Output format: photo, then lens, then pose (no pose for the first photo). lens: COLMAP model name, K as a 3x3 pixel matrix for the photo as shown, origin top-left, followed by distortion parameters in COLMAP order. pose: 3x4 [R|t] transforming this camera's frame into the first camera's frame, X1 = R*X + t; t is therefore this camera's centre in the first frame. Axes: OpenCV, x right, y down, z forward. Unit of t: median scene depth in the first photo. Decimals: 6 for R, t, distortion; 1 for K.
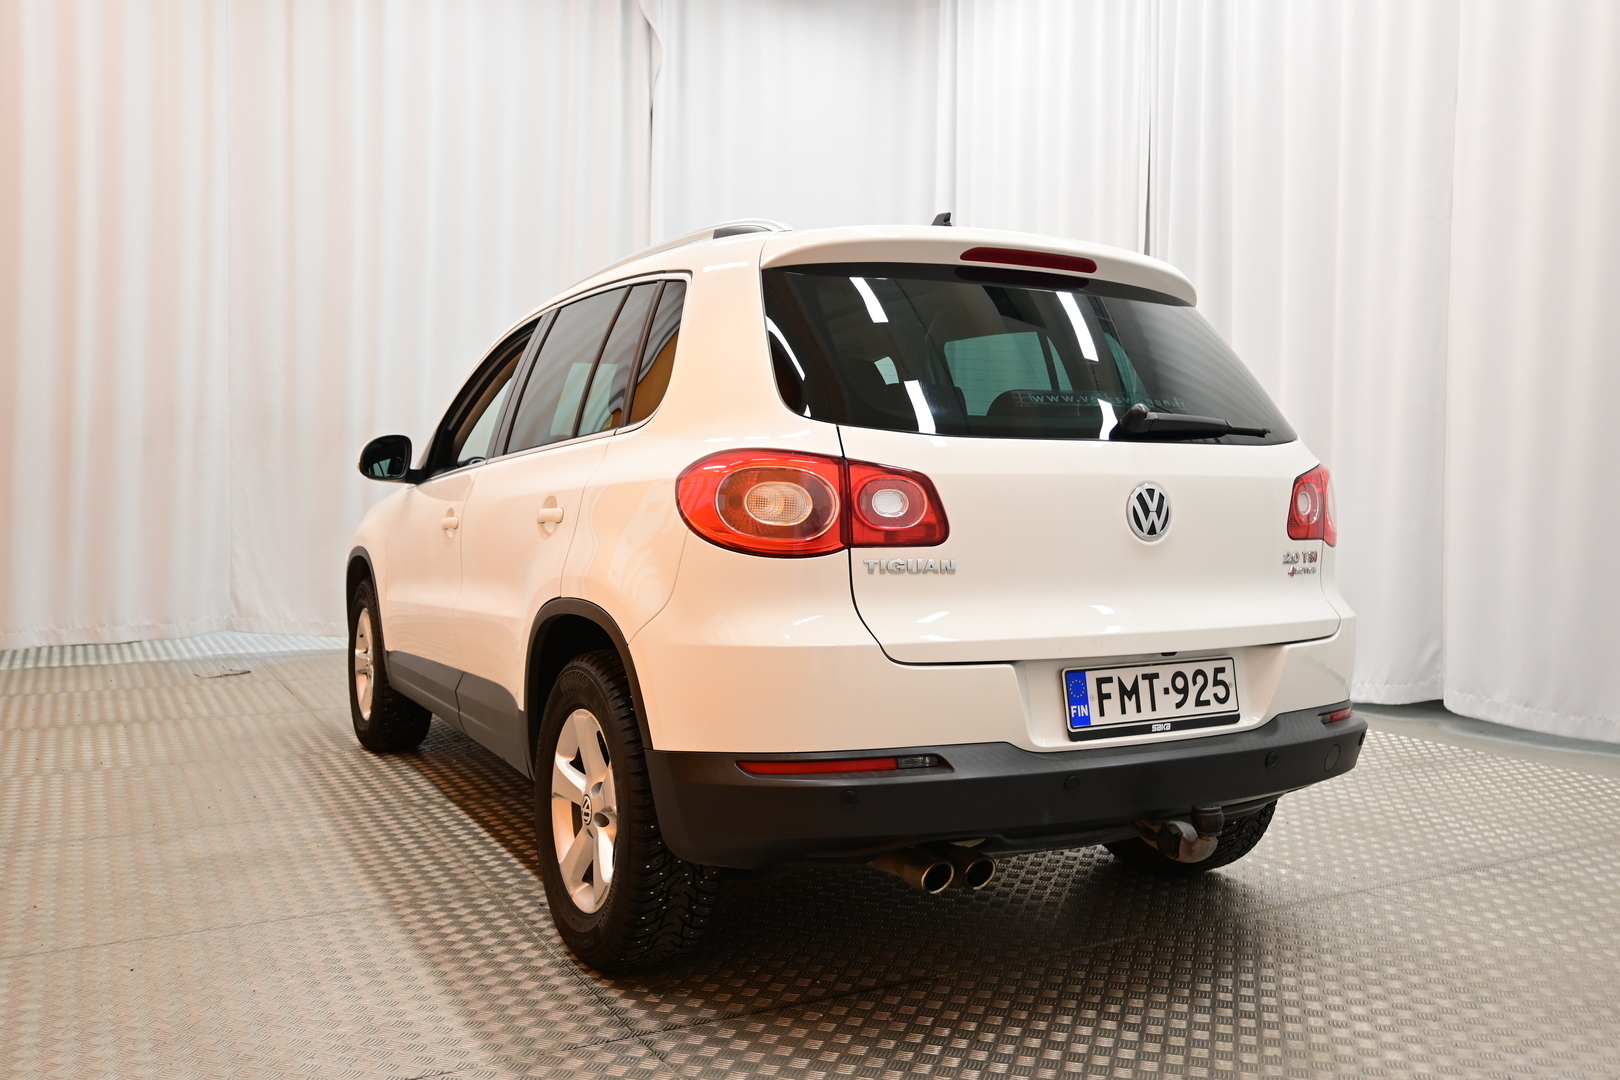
lens RADIAL K [[1449.9, 0, 810.0], [0, 1449.9, 540.0], [0, 0, 1]] dist [-0.006999, 0.000937]
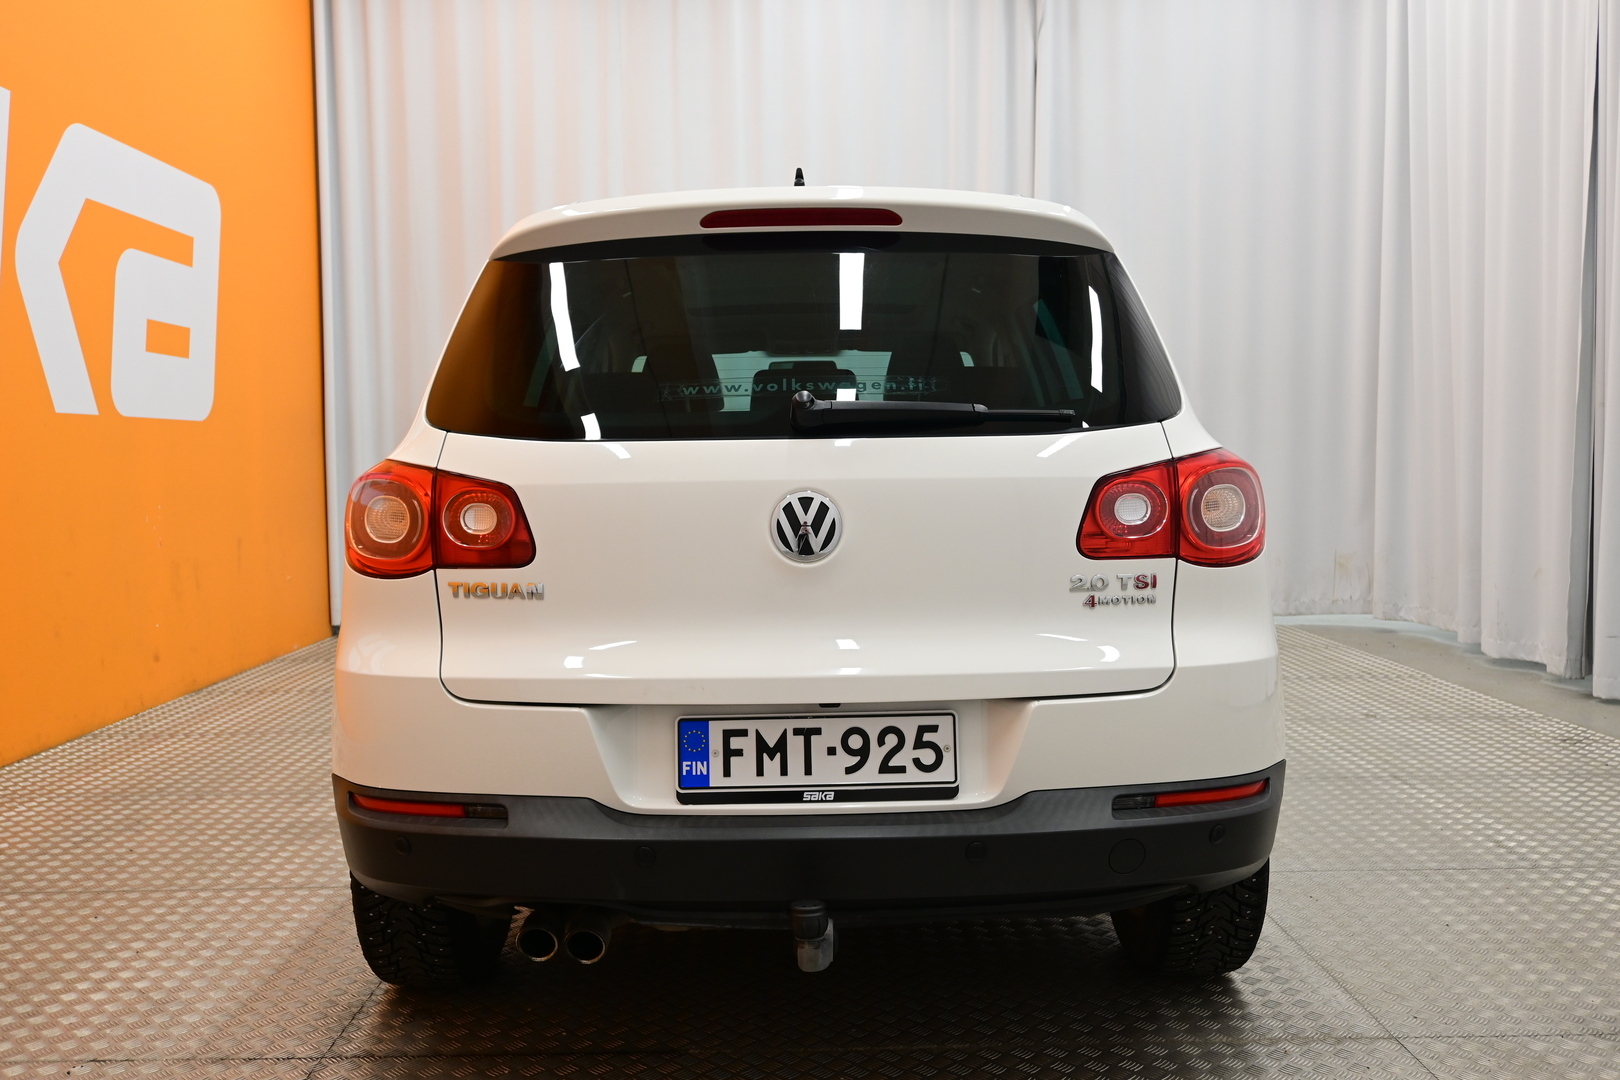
lens RADIAL K [[1449.9, 0, 810.0], [0, 1449.9, 540.0], [0, 0, 1]] dist [-0.006999, 0.000937]
pose [[0.872283, 0.007575, -0.488943, 0.629442], [0.002212, 0.999809, 0.019436, -0.027609], [0.488996, -0.018036, 0.872099, 0.303545]]
